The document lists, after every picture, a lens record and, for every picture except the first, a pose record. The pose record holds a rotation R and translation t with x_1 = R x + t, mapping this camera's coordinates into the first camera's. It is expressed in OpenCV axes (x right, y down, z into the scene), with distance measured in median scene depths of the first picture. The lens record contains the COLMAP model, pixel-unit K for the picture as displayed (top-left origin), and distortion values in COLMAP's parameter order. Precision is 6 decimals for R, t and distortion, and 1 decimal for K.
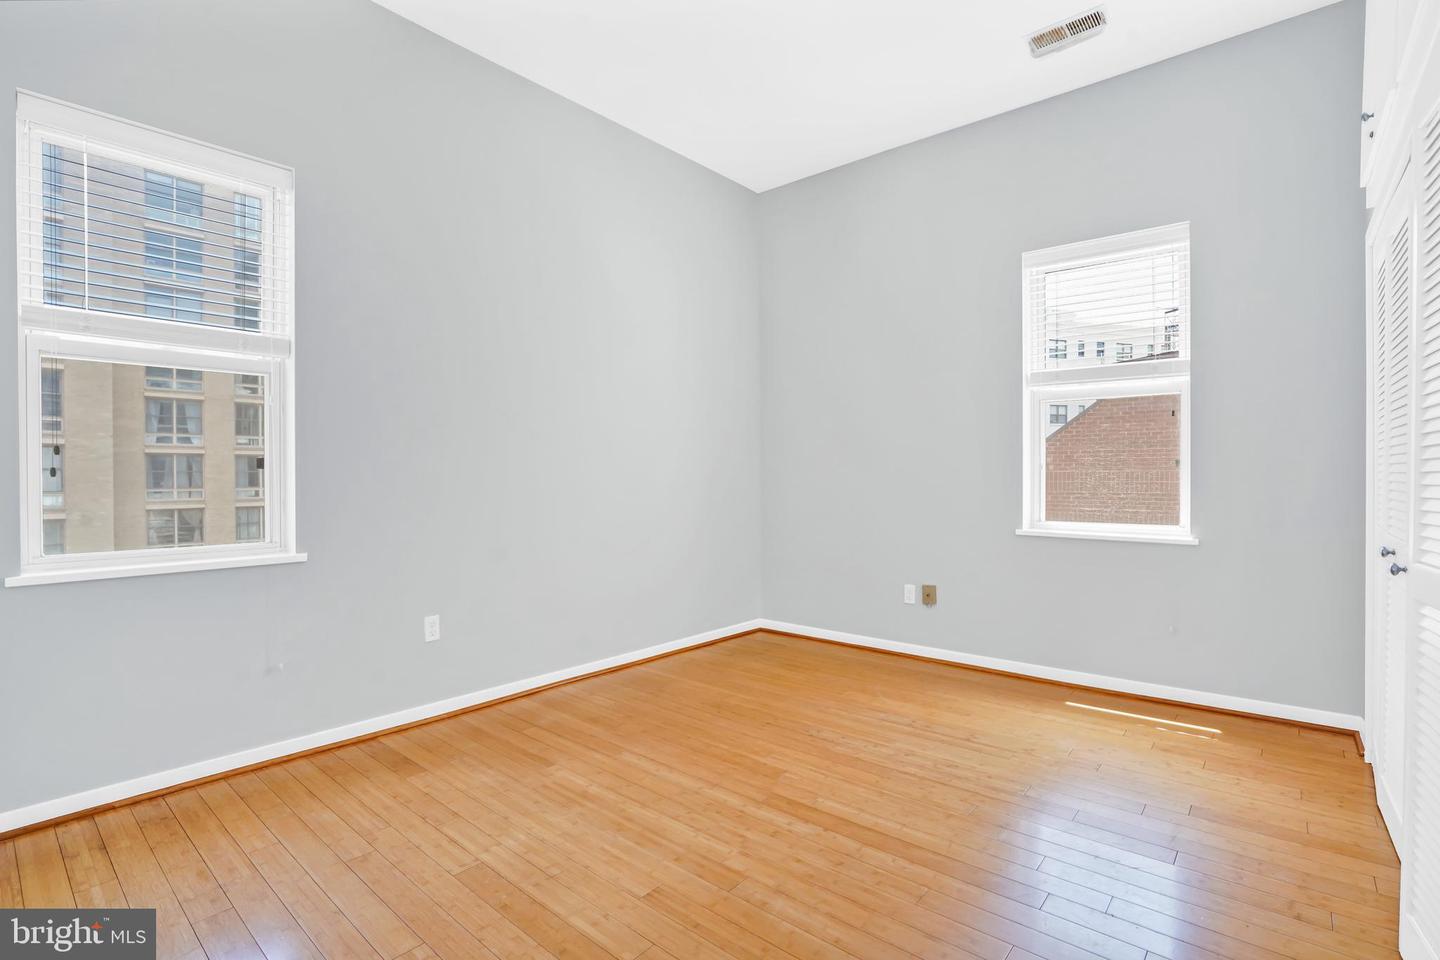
lens RADIAL K [[681.8, 0, 720.0], [0, 681.8, 480.0], [0, 0, 1]] dist [-0.042096, 0.009323]
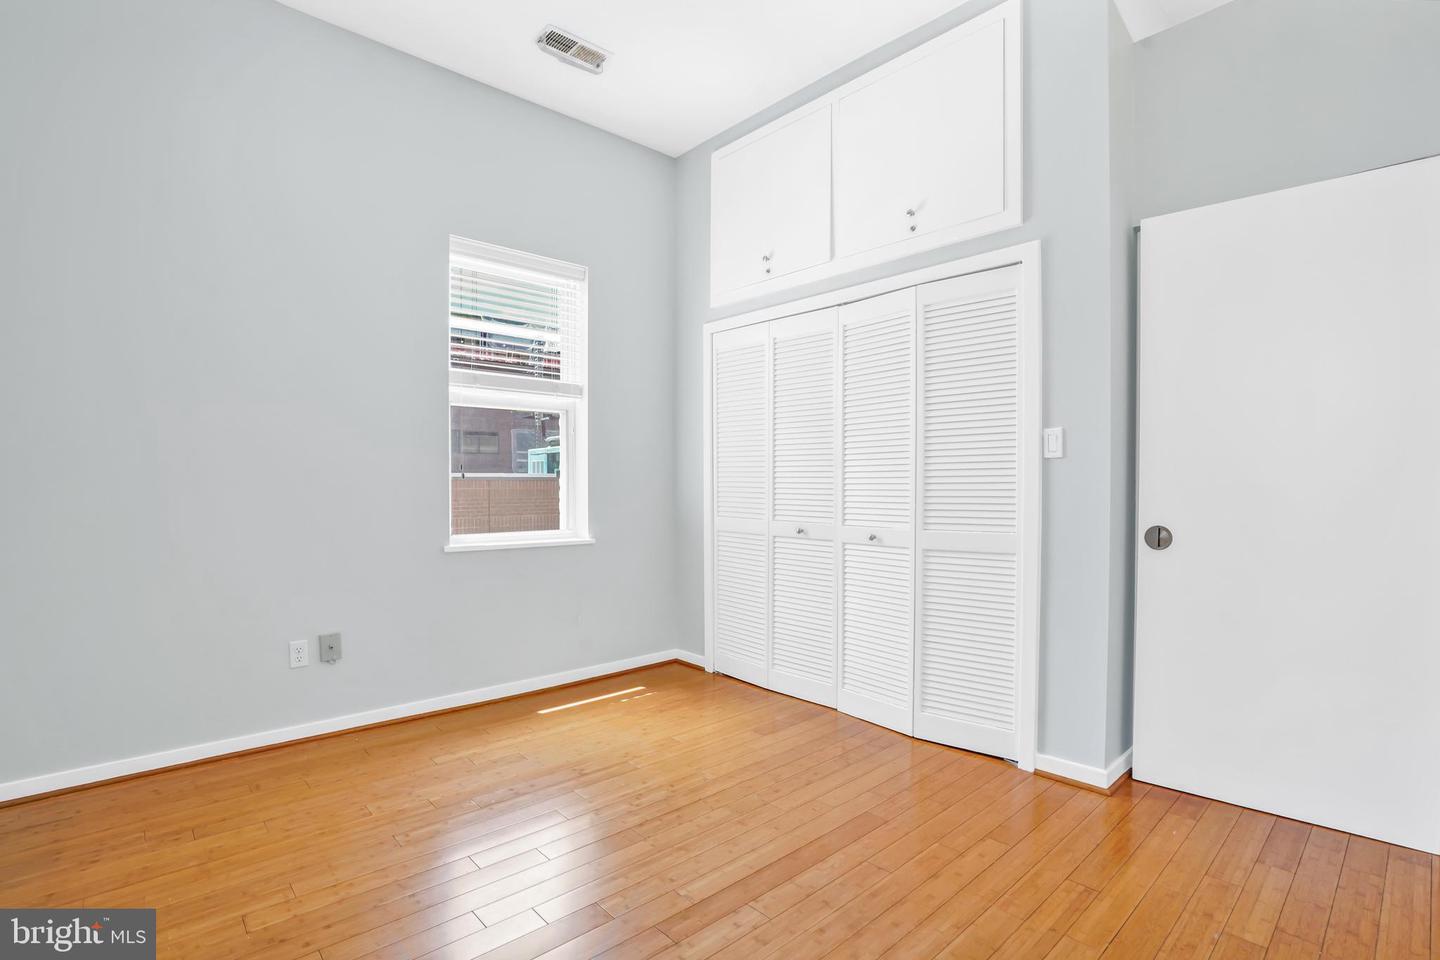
lens RADIAL K [[682.1, 0, 719.0], [0, 682.1, 495.7], [0, 0, 1]] dist [-0.038106, 0.001169]
pose [[0.125132, -0.017053, 0.991994, -0.559830], [0.006424, 0.999845, 0.016378, -0.007005], [-0.992119, 0.004323, 0.125222, 0.763449]]
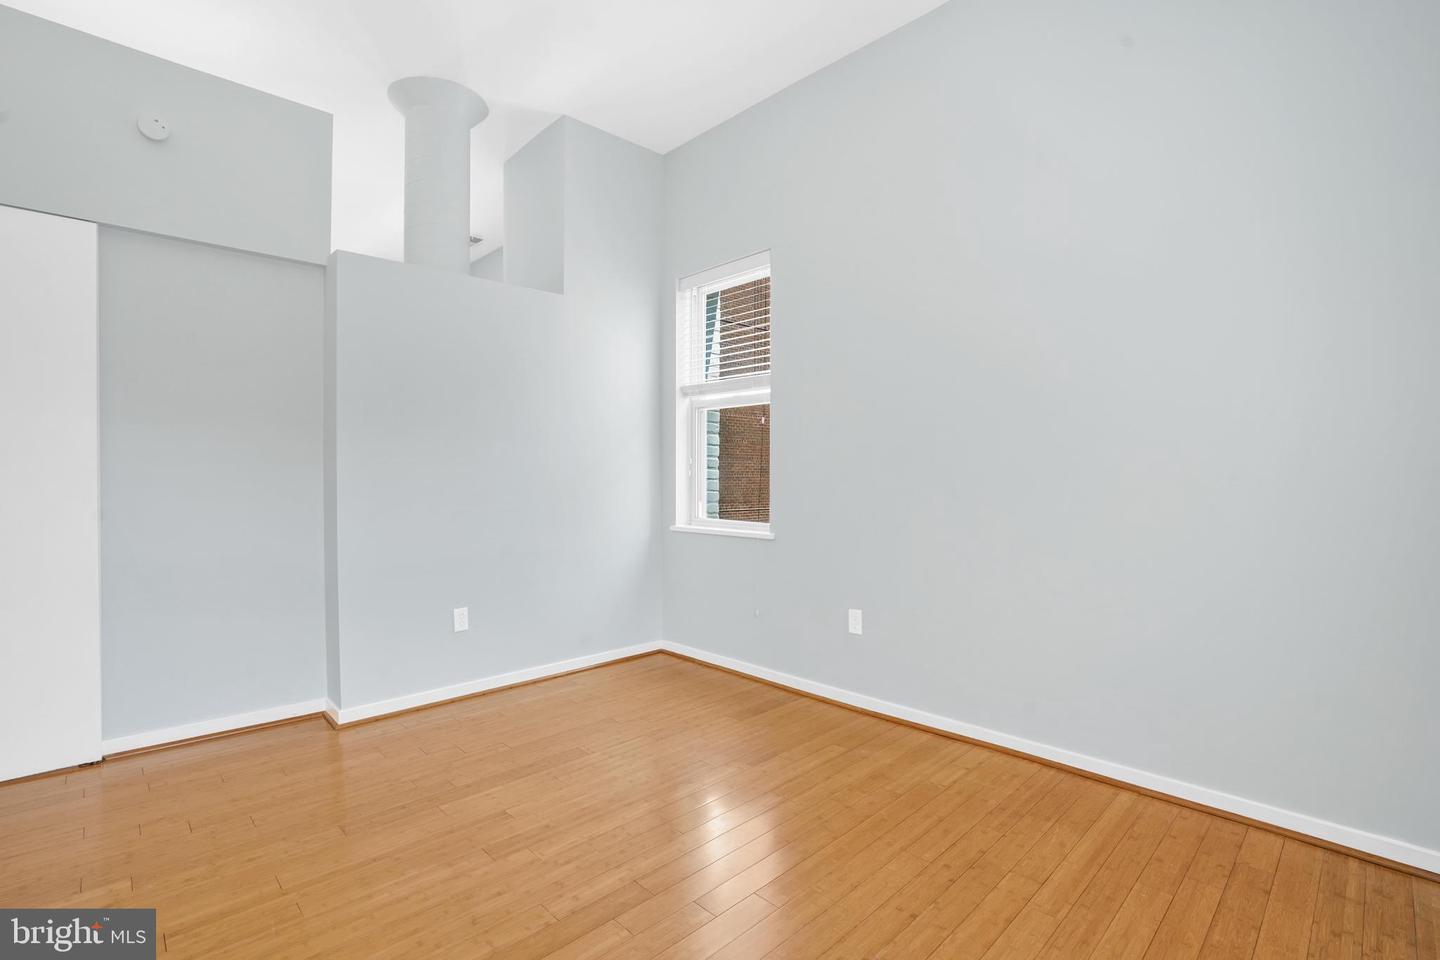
lens RADIAL K [[672.6, 0, 720.0], [0, 672.6, 480.0], [0, 0, 1]] dist [-0.061738, 0.021337]
pose [[-0.091535, 0.013878, -0.995705, 0.739677], [-0.006100, 0.999876, 0.014497, -0.018448], [0.995783, 0.007401, -0.091439, 1.036997]]
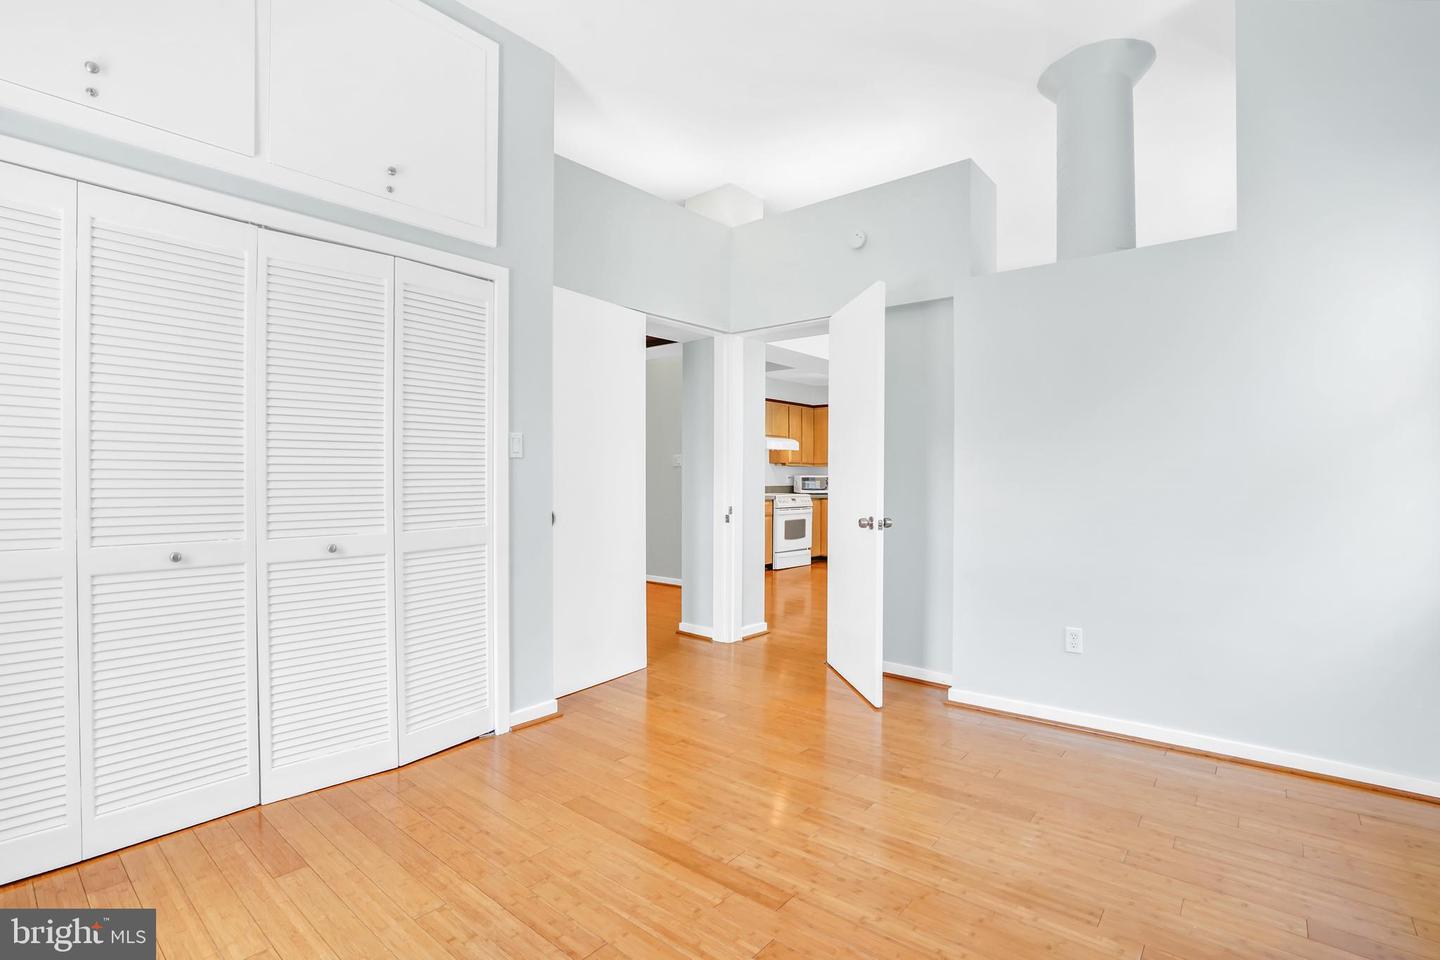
lens RADIAL K [[681.8, 0, 720.0], [0, 681.8, 480.0], [0, 0, 1]] dist [-0.042096, 0.009323]
pose [[-0.999922, 0.000439, -0.012495, 0.138075], [0.000284, 0.999922, 0.012469, -0.018624], [0.012500, 0.012464, -0.999844, 1.577197]]
